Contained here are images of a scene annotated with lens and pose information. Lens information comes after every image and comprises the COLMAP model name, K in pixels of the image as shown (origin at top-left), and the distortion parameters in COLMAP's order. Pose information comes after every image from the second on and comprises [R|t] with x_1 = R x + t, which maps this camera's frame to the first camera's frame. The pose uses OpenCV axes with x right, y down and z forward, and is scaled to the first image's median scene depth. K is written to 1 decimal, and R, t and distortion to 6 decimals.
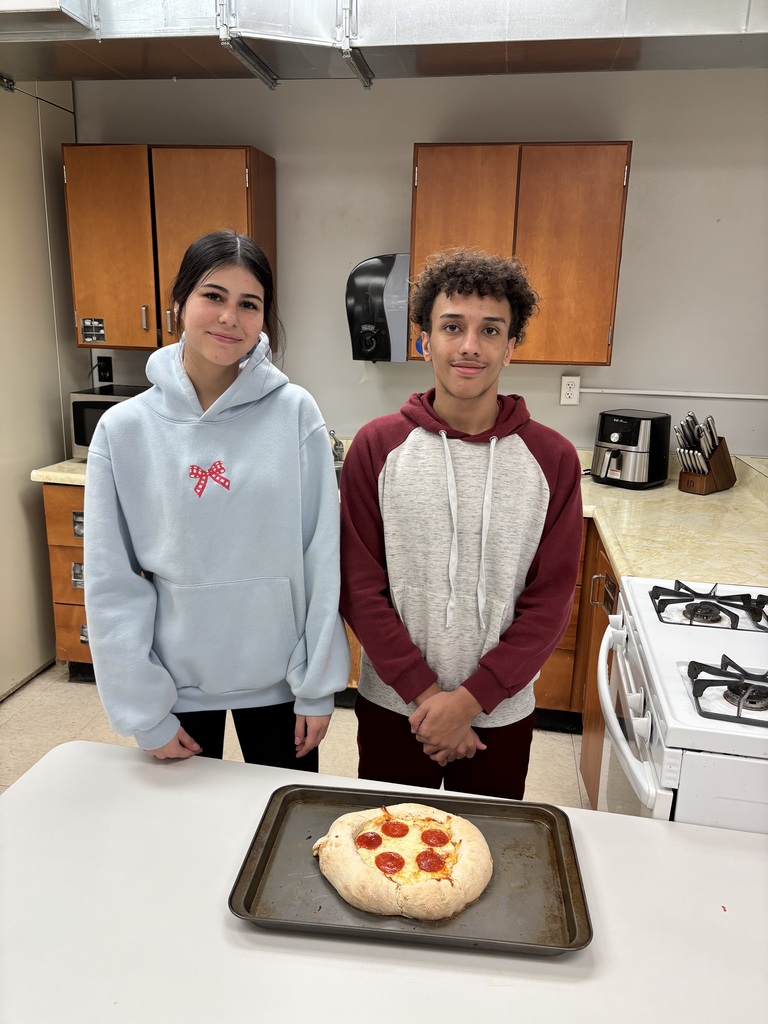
lens RADIAL K [[776.2, 0, 384.0], [0, 776.2, 512.0], [0, 0, 1]] dist [0.019785, -0.006060]
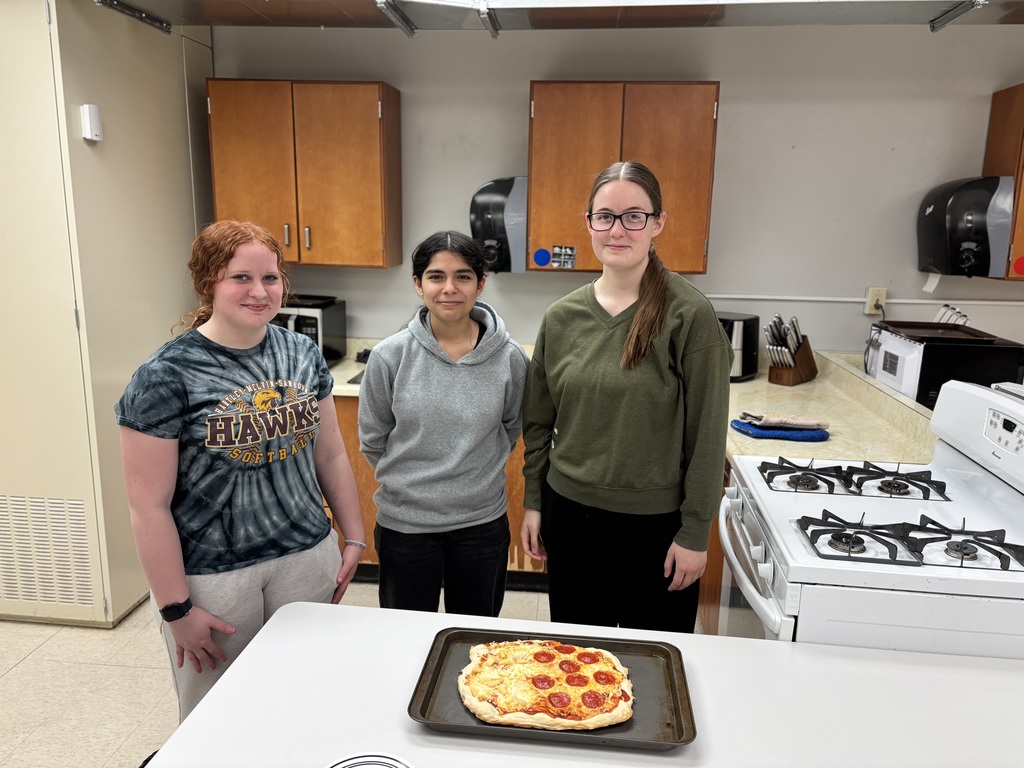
lens RADIAL K [[776.2, 0, 512.0], [0, 776.2, 384.0], [0, 0, 1]] dist [0.019785, -0.006060]
pose [[0.997633, -0.021275, 0.065393, -0.073784], [0.023637, 0.999088, -0.035562, 0.006145], [-0.064576, 0.037024, 0.997226, -0.112235]]
